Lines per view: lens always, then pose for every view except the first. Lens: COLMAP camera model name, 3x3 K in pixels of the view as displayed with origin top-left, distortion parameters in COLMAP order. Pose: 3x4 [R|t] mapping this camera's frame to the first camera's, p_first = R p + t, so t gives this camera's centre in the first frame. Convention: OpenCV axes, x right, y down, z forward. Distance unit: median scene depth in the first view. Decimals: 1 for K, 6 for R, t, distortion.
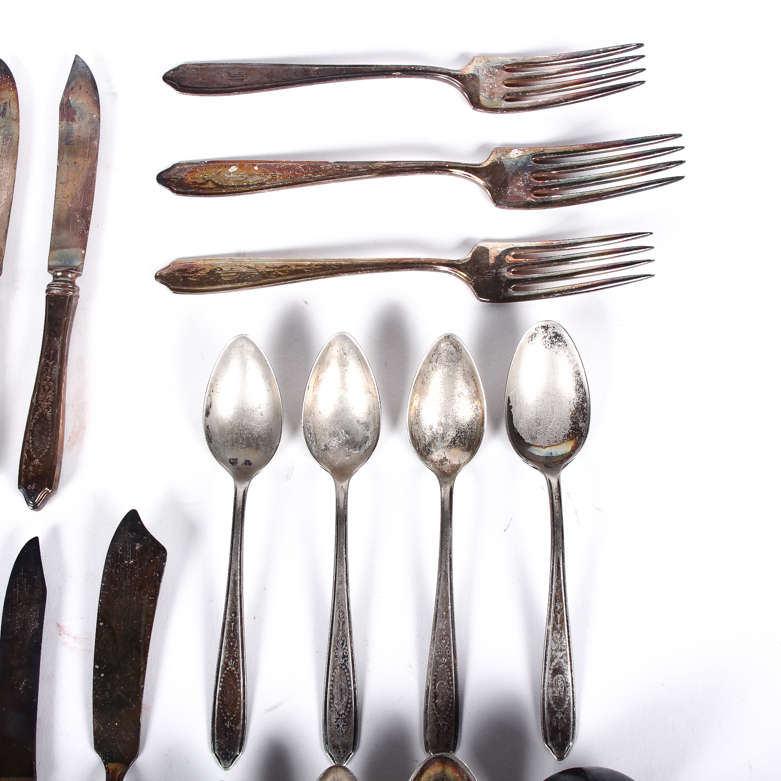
lens RADIAL K [[1313.0, 0, 390.5], [0, 1313.0, 390.5], [0, 0, 1]] dist [-0.115322, 0.132489]
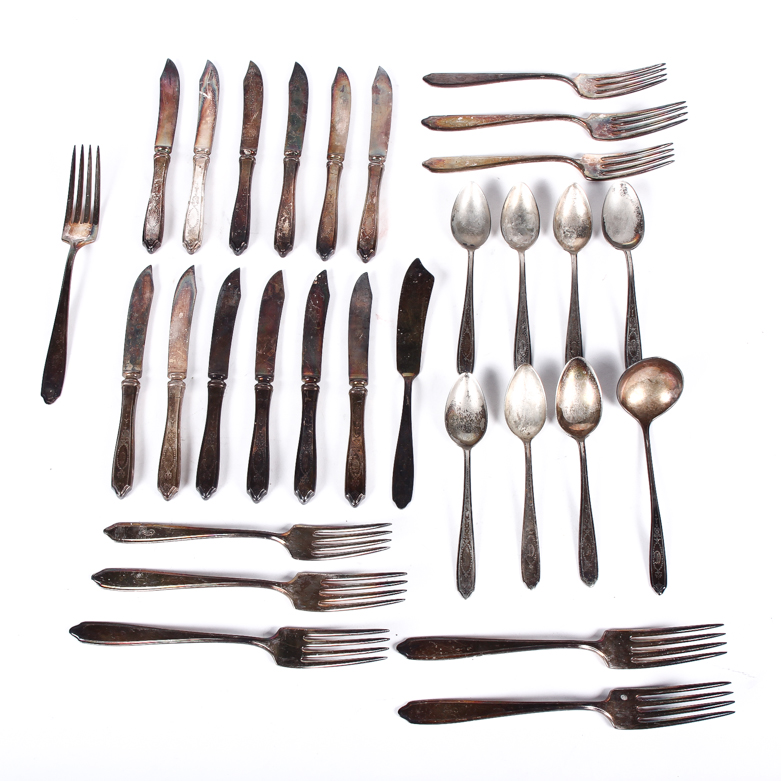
lens RADIAL K [[1313.0, 0, 390.5], [0, 1313.0, 390.5], [0, 0, 1]] dist [-0.115322, 0.132489]
pose [[0.999677, 0.024531, -0.006632, -0.210368], [-0.025408, 0.969539, -0.243617, 0.740442], [0.000453, 0.243707, 0.969849, -0.847917]]
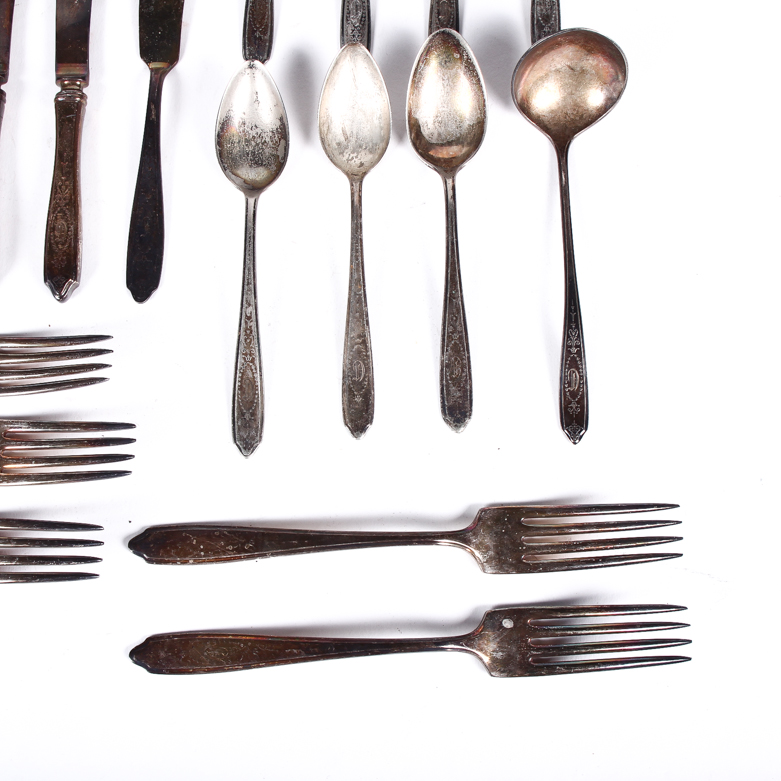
lens RADIAL K [[1313.0, 0, 390.5], [0, 1313.0, 390.5], [0, 0, 1]] dist [-0.115322, 0.132489]
pose [[0.999977, 0.004063, 0.005507, -0.012162], [-0.004211, 0.999628, 0.026963, 0.507114], [-0.005396, -0.026985, 0.999621, -0.143141]]
